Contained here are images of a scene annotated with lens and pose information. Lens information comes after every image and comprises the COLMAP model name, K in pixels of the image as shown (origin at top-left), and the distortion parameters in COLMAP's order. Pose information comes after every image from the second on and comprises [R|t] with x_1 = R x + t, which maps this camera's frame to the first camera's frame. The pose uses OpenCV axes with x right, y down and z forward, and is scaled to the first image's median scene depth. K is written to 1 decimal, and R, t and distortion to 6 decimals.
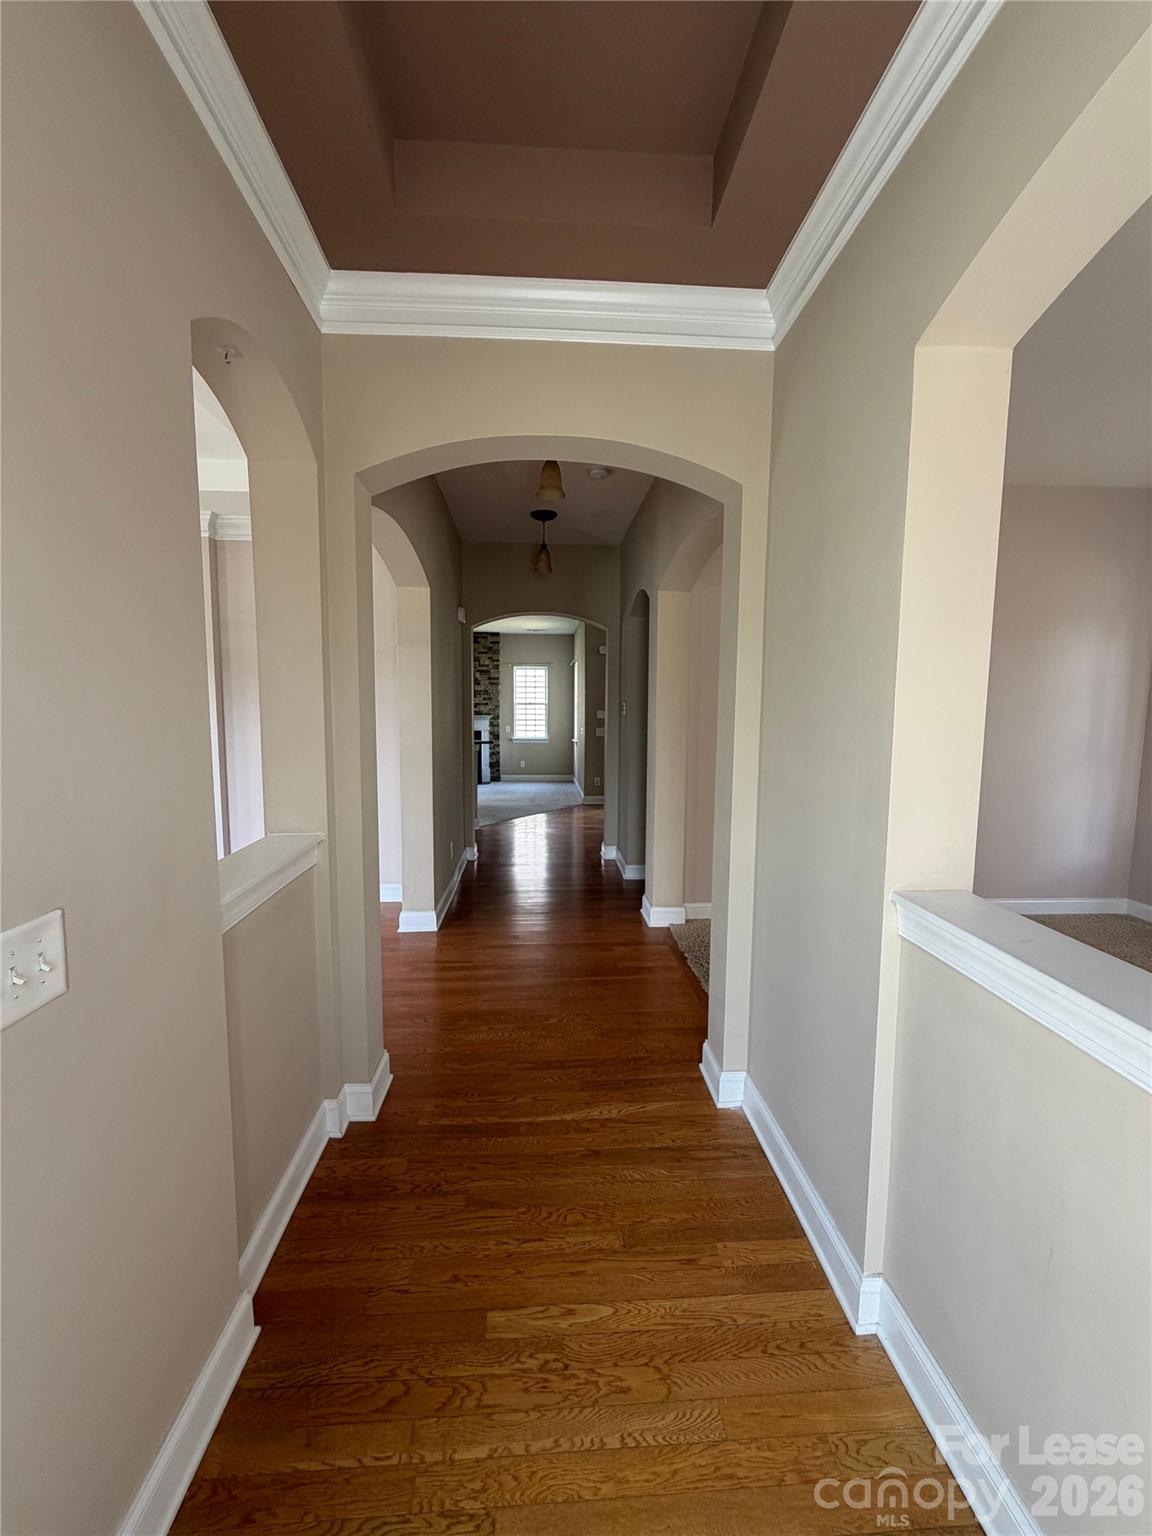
lens RADIAL K [[610.9, 0, 576.8], [0, 610.9, 769.1], [0, 0, 1]] dist [0.000496, -0.000940]
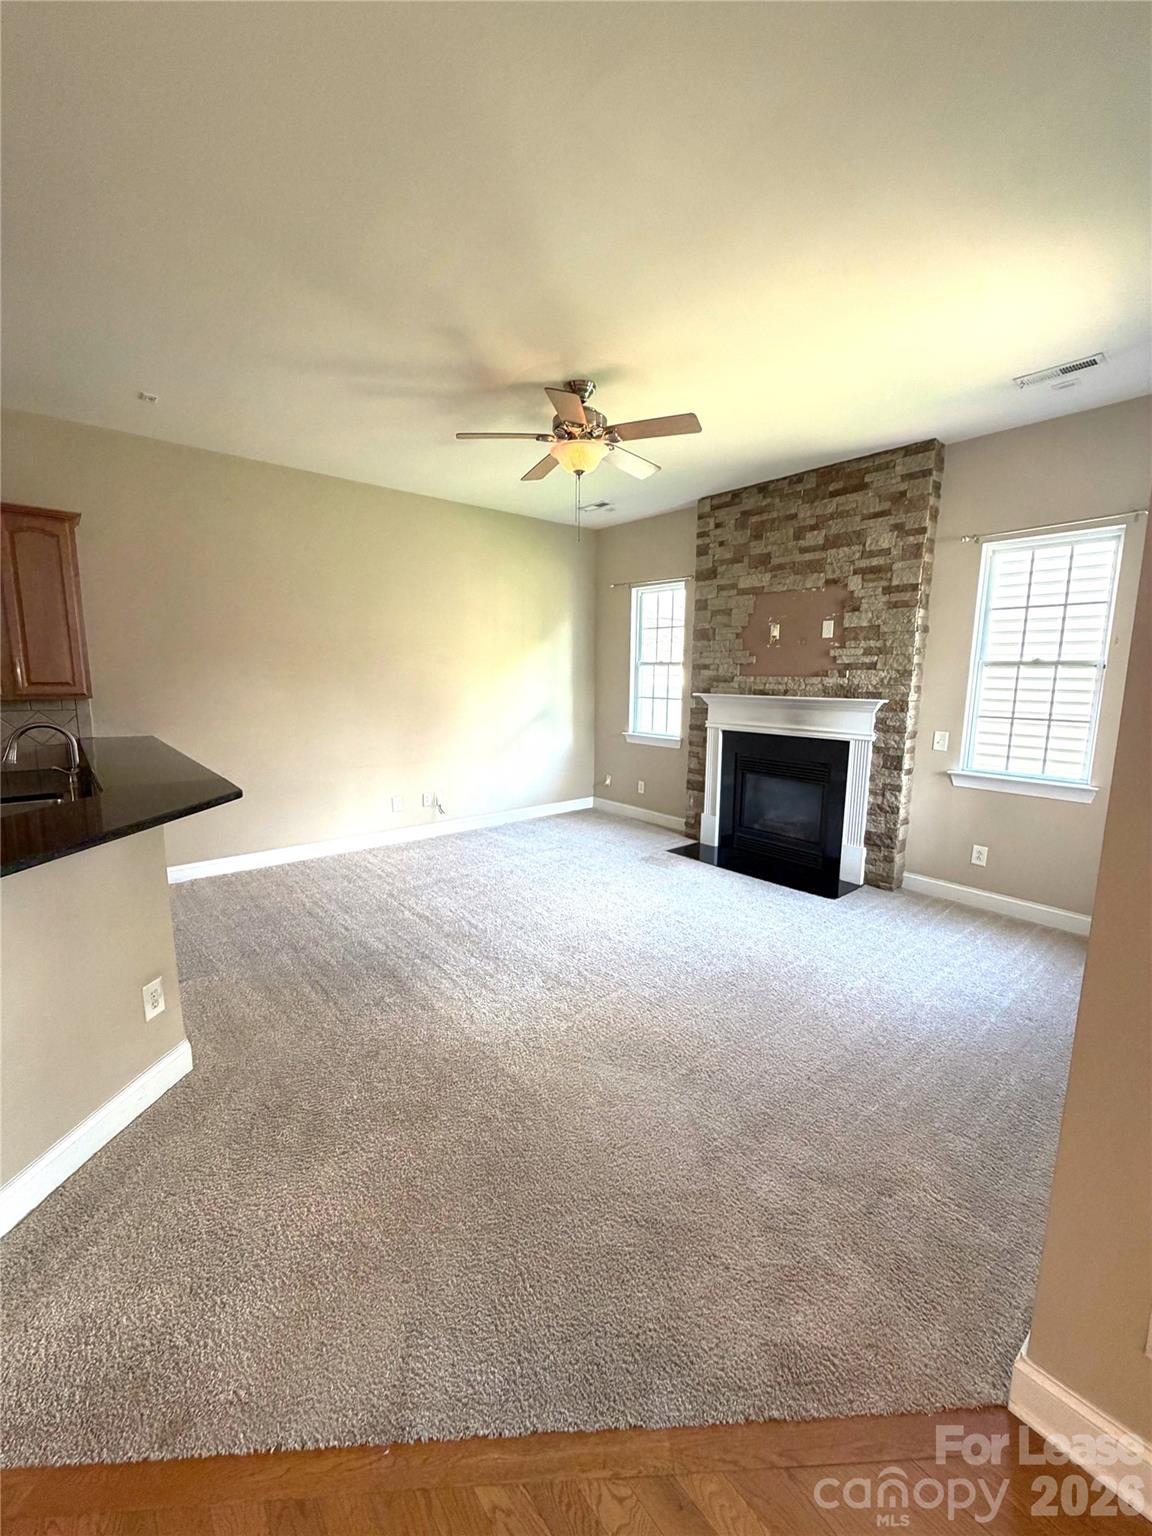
lens RADIAL K [[610.9, 0, 573.8], [0, 610.9, 763.4], [0, 0, 1]] dist [0.000496, -0.000940]
pose [[0.596018, 0.117584, -0.794315, 0.032995], [-0.077055, 0.993030, 0.089182, -0.069390], [0.799266, 0.008052, 0.600924, 0.655231]]
